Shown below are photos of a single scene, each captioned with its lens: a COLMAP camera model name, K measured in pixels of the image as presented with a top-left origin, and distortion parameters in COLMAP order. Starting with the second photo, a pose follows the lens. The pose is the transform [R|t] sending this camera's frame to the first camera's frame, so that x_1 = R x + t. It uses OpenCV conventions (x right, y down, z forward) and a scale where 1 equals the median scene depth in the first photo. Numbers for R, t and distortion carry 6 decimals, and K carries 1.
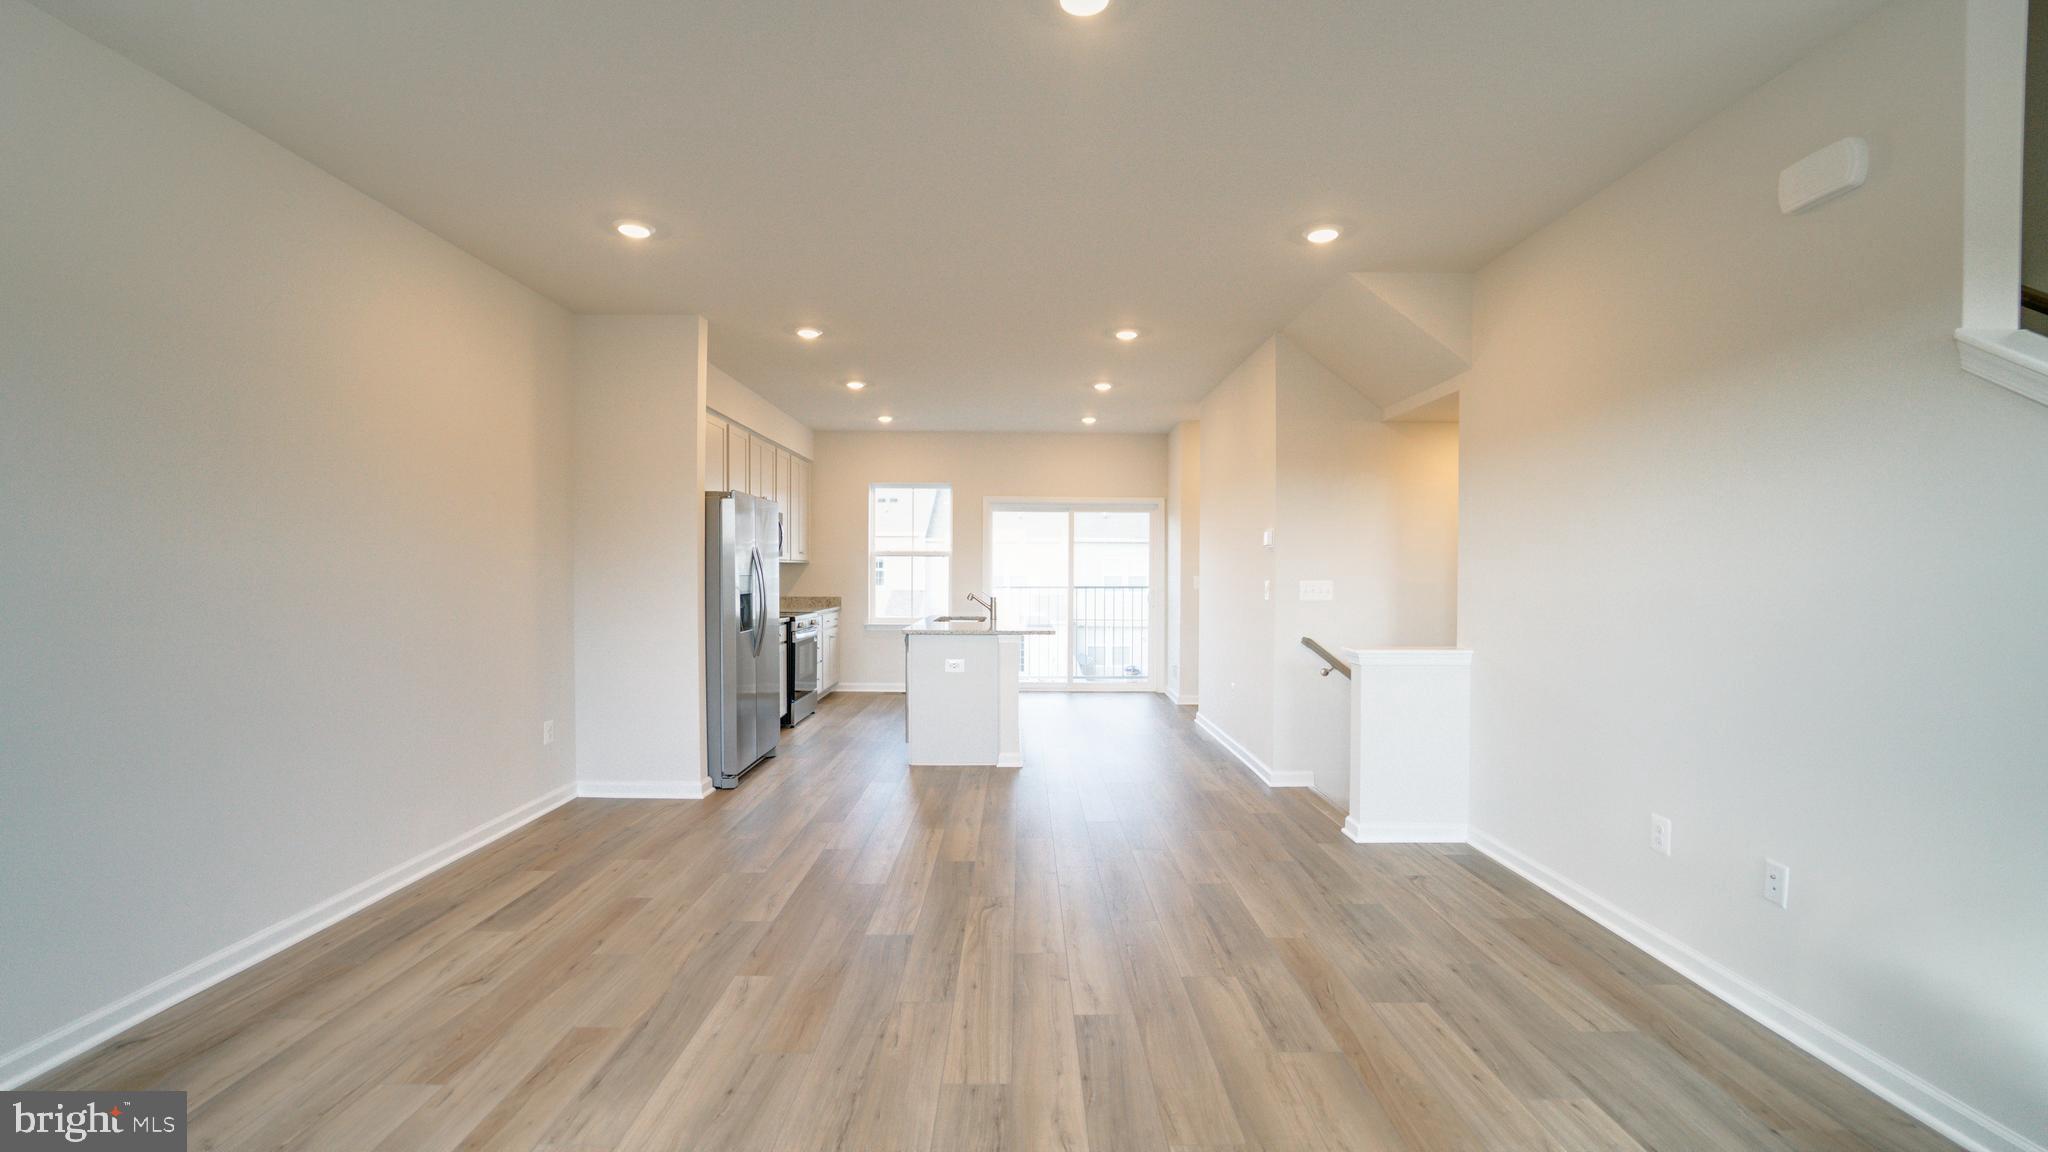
lens RADIAL K [[828.7, 0, 1027.0], [0, 828.7, 579.5], [0, 0, 1]] dist [-0.025780, -0.000158]
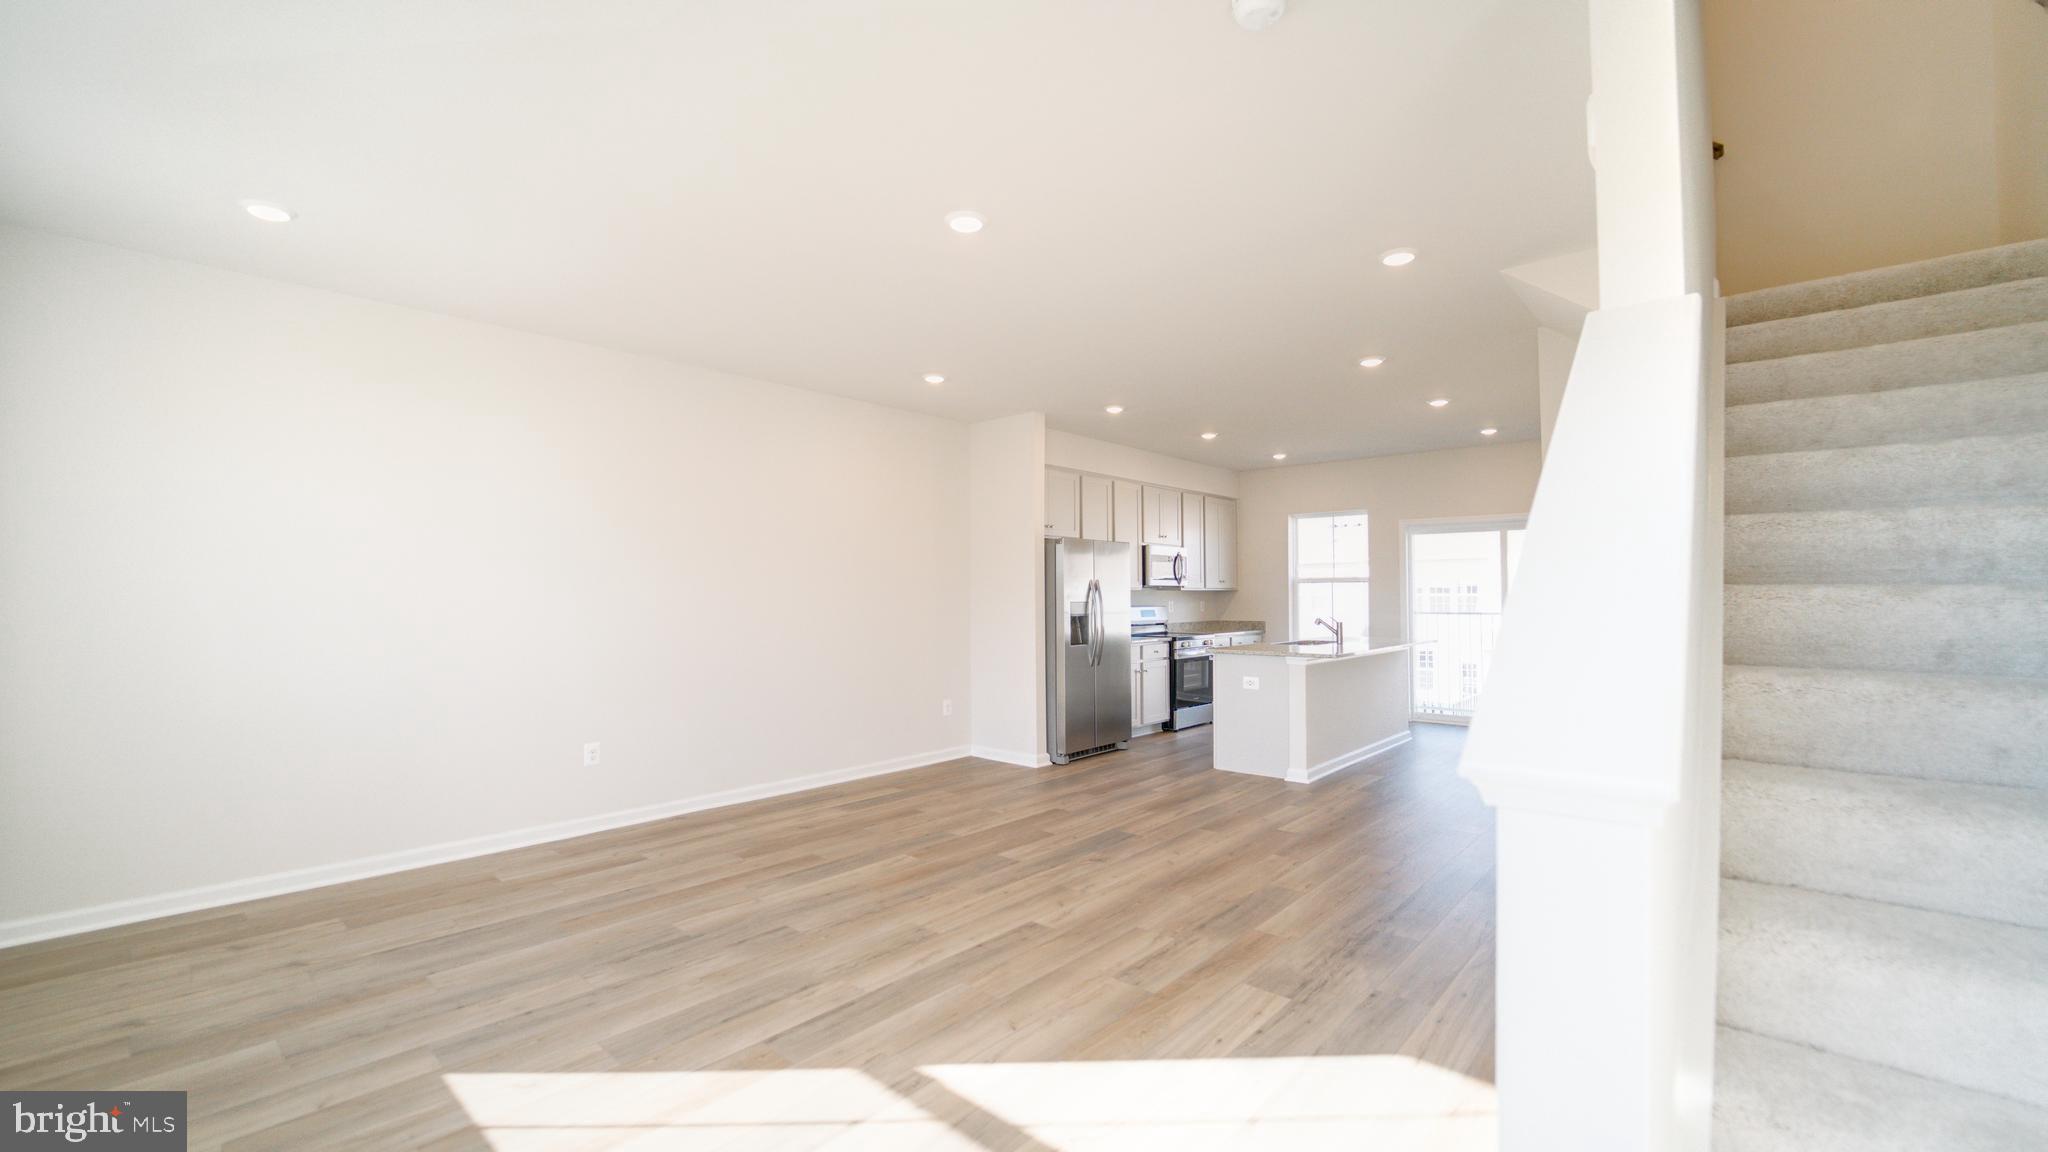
lens RADIAL K [[828.7, 0, 1027.0], [0, 828.7, 579.5], [0, 0, 1]] dist [-0.025780, -0.000158]
pose [[0.745869, -0.019255, -0.665814, 0.466335], [-0.001479, 0.999532, -0.030564, 0.000285], [0.666091, 0.023781, 0.745491, -0.022597]]
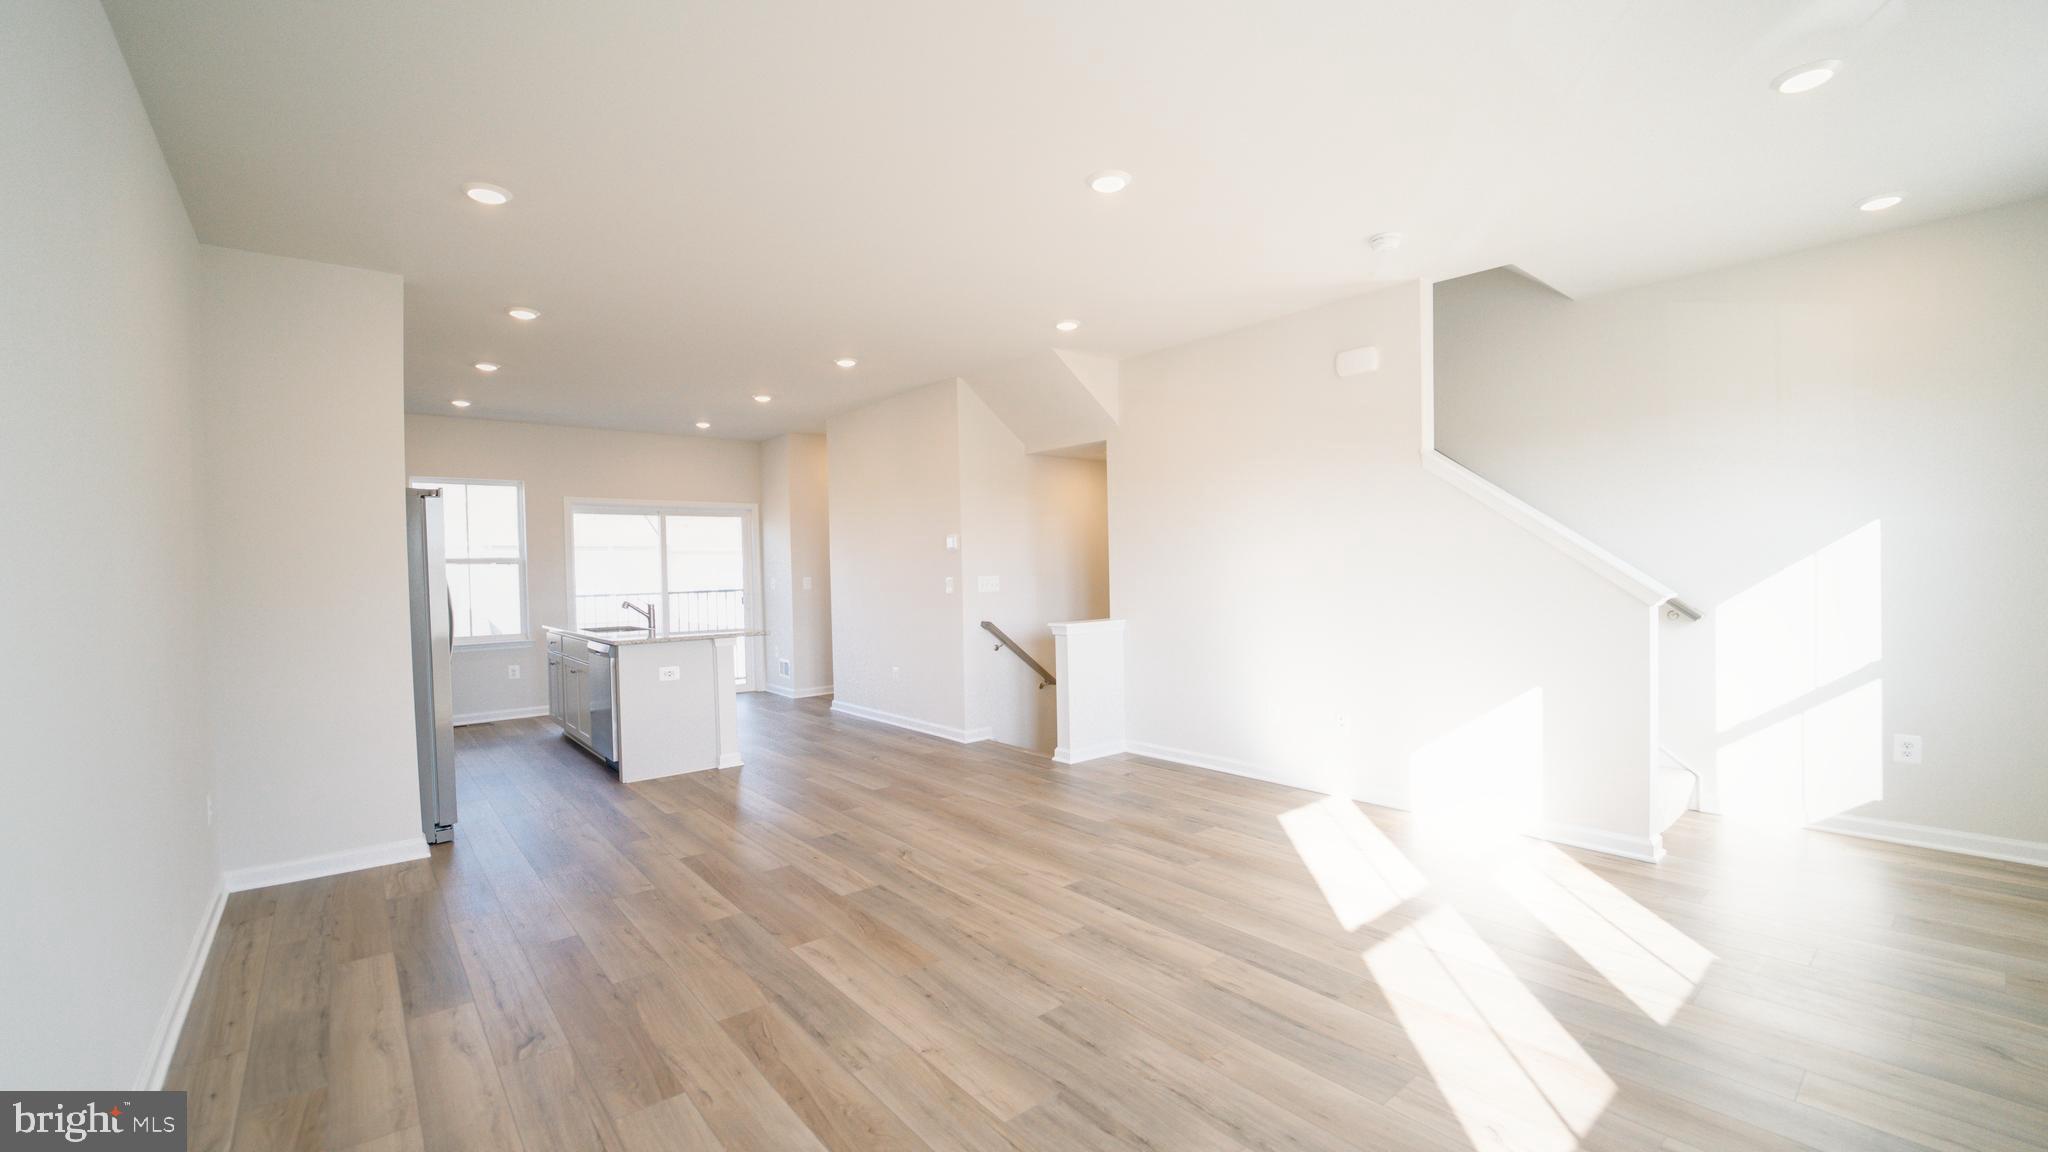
lens RADIAL K [[828.7, 0, 1027.0], [0, 828.7, 579.5], [0, 0, 1]] dist [-0.025780, -0.000158]
pose [[0.774100, -0.029755, 0.632363, -0.409028], [0.031628, 0.999465, 0.008310, -0.002471], [-0.632272, 0.013567, 0.774627, -0.025520]]
